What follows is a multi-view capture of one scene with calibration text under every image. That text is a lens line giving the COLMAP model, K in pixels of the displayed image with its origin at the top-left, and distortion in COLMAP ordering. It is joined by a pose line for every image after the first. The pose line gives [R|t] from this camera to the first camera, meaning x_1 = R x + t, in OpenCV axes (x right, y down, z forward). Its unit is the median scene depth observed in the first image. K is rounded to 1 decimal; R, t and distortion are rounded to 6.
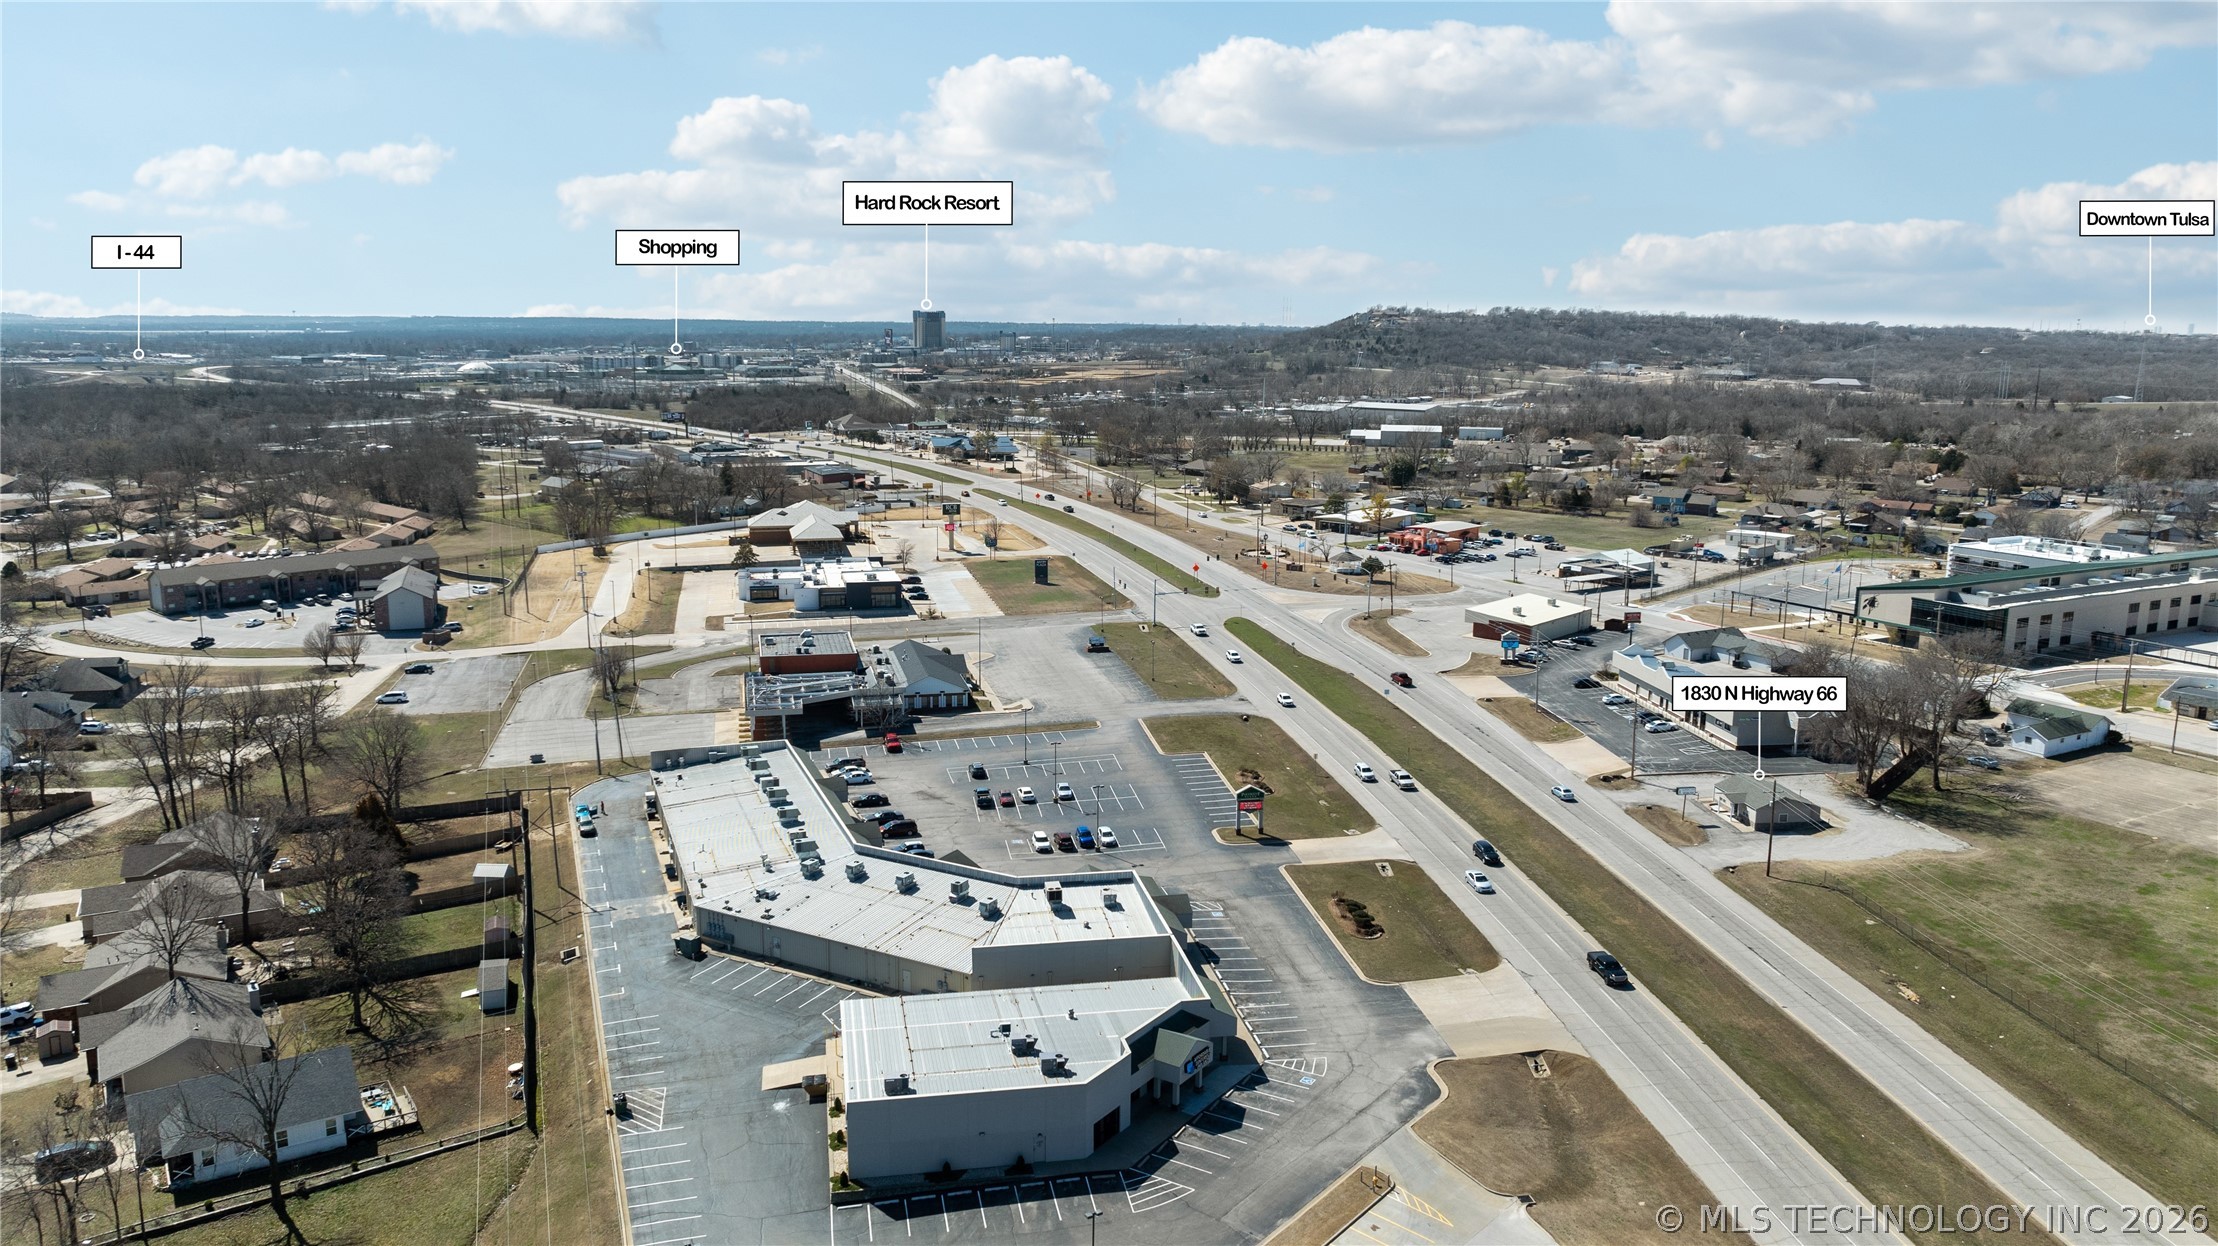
lens RADIAL K [[1585.3, 0, 1109.0], [0, 1585.3, 623.0], [0, 0, 1]] dist [-0.014317, -0.003899]
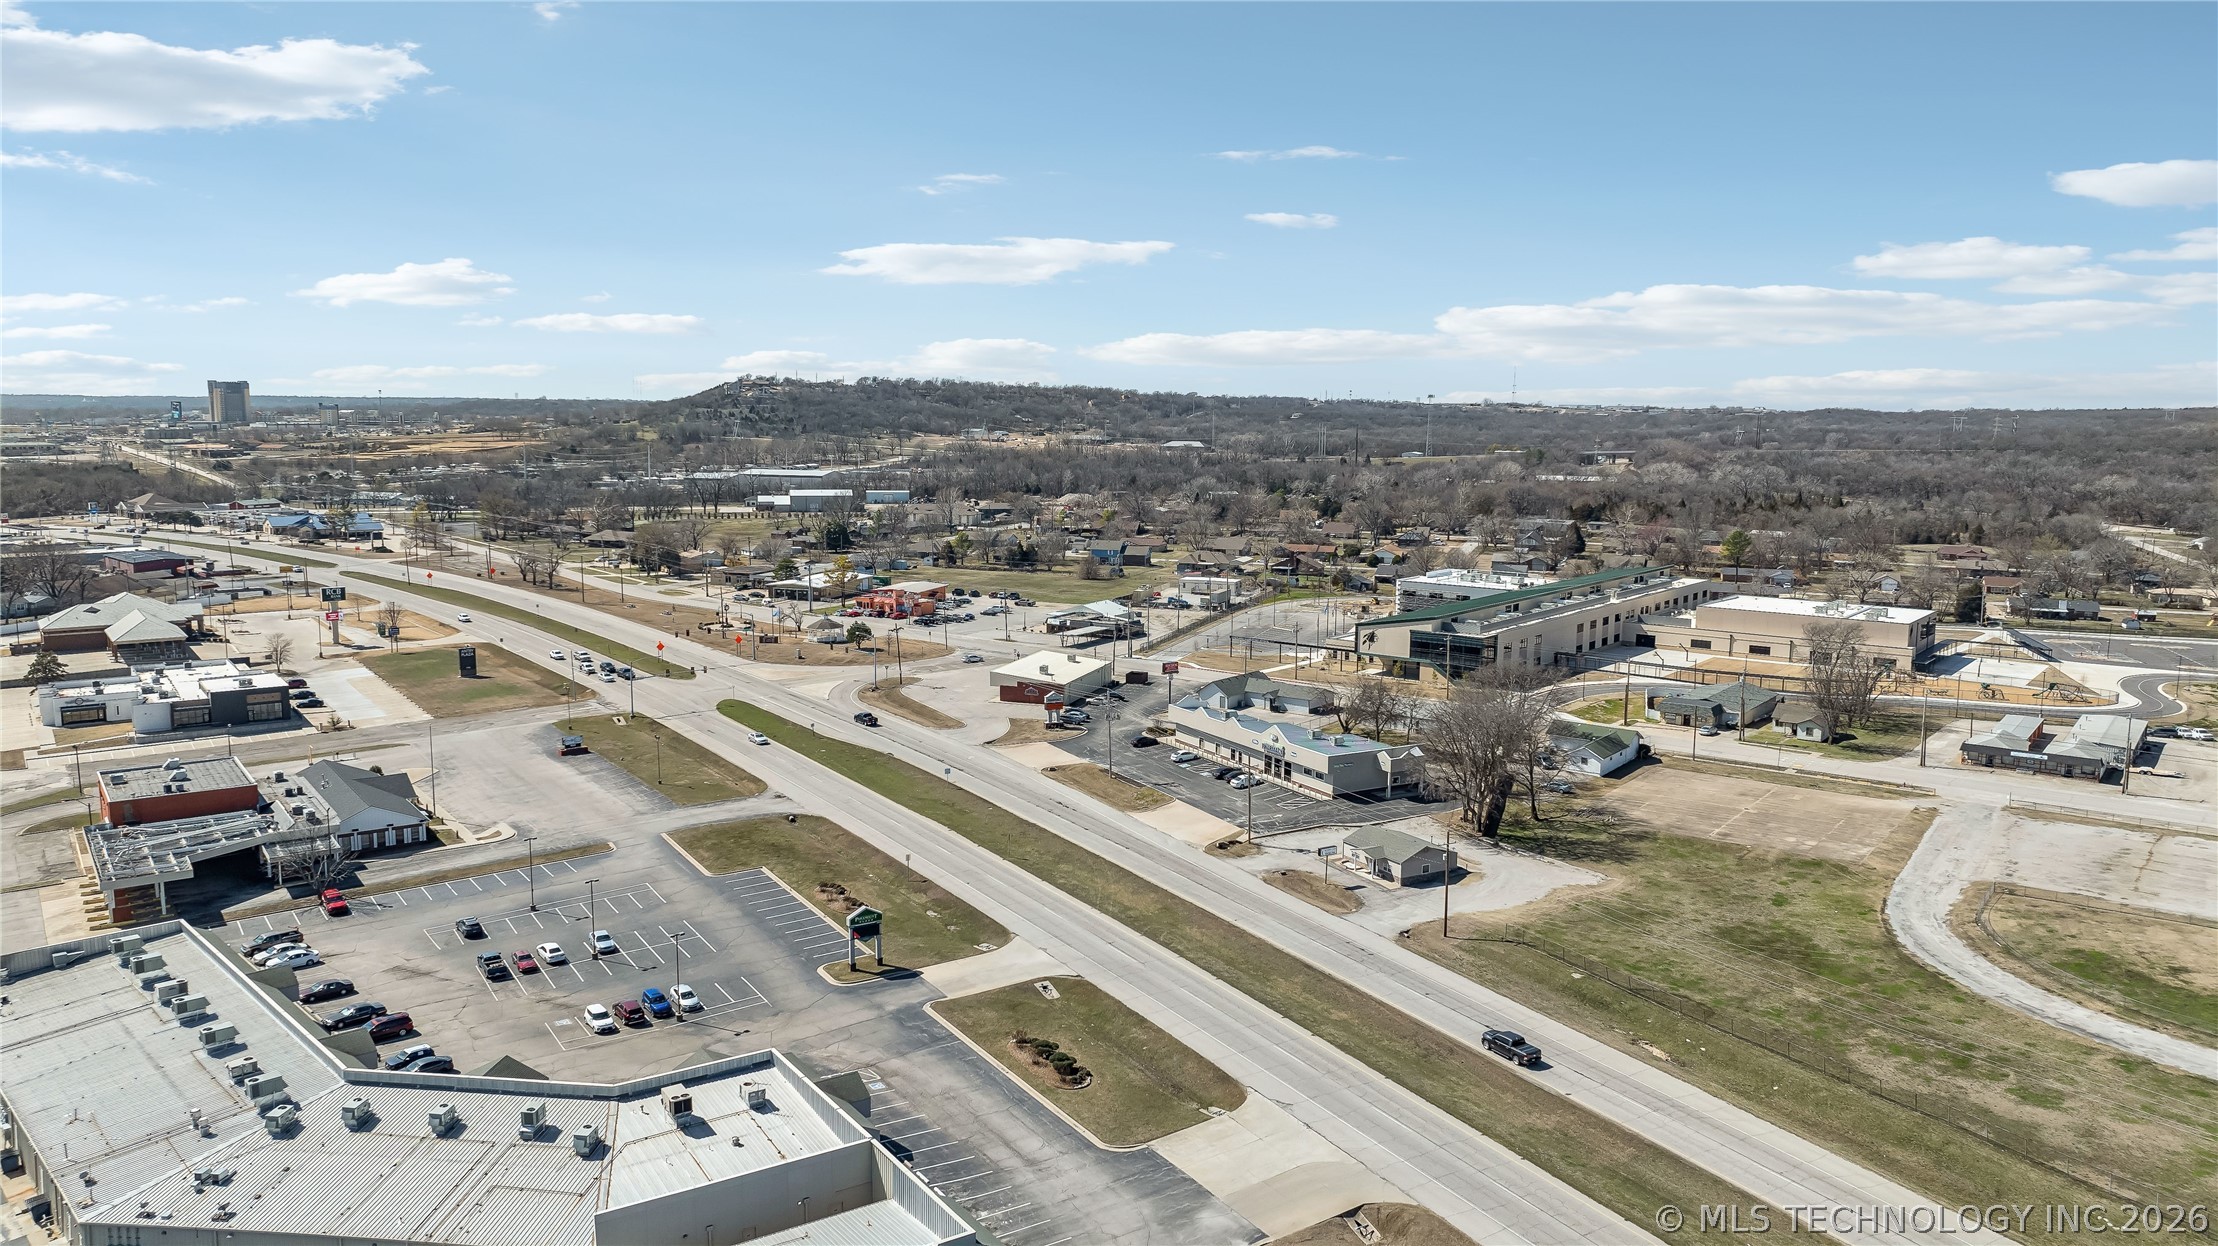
lens RADIAL K [[1570.6, 0, 1109.0], [0, 1570.6, 623.0], [0, 0, 1]] dist [-0.018136, -0.001193]
pose [[0.919020, -0.056091, 0.390199, -0.073653], [0.073802, 0.996805, -0.030534, -0.004740], [-0.387240, 0.056859, 0.920224, 0.166282]]
